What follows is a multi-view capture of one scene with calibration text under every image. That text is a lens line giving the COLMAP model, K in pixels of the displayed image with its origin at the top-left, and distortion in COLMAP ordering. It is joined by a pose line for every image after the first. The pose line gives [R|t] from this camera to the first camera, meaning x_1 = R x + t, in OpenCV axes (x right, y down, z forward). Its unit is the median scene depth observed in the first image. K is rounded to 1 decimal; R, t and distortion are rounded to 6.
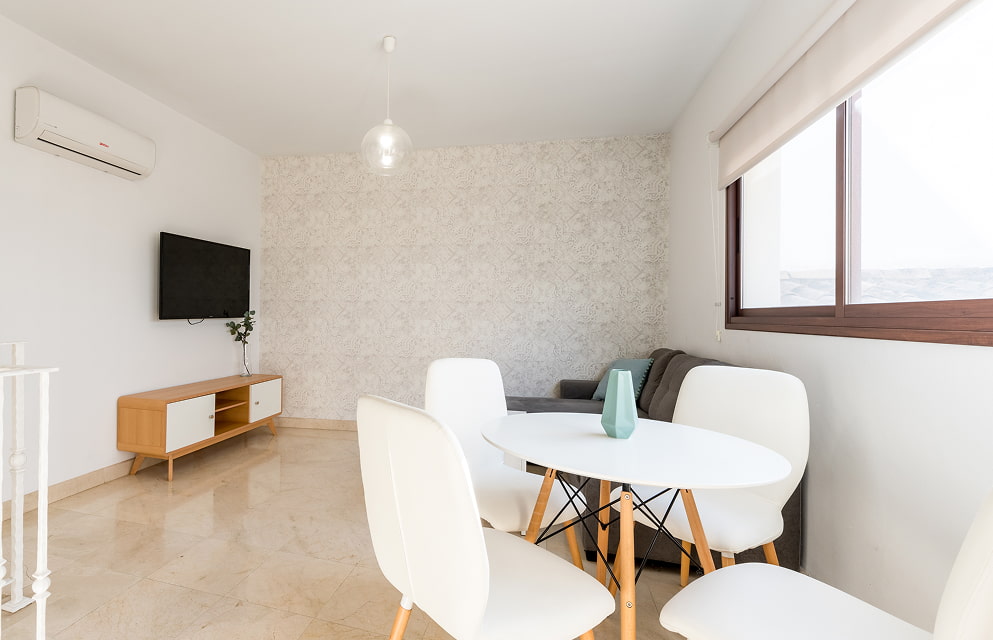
lens RADIAL K [[442.9, 0, 483.4], [0, 442.9, 310.5], [0, 0, 1]] dist [0.037662, 0.000103]
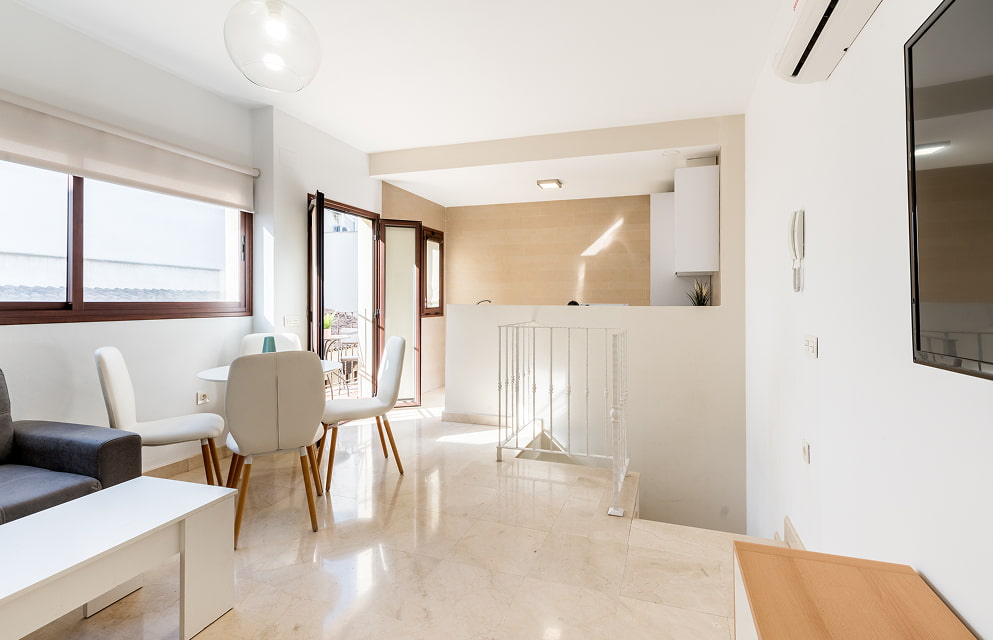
lens RADIAL K [[442.9, 0, 483.4], [0, 442.9, 310.5], [0, 0, 1]] dist [0.037662, 0.000103]
pose [[-0.989399, -0.011583, 0.144757, -0.800017], [-0.012100, 0.999923, -0.002688, 0.004507], [-0.144715, -0.004411, -0.989464, 2.285326]]
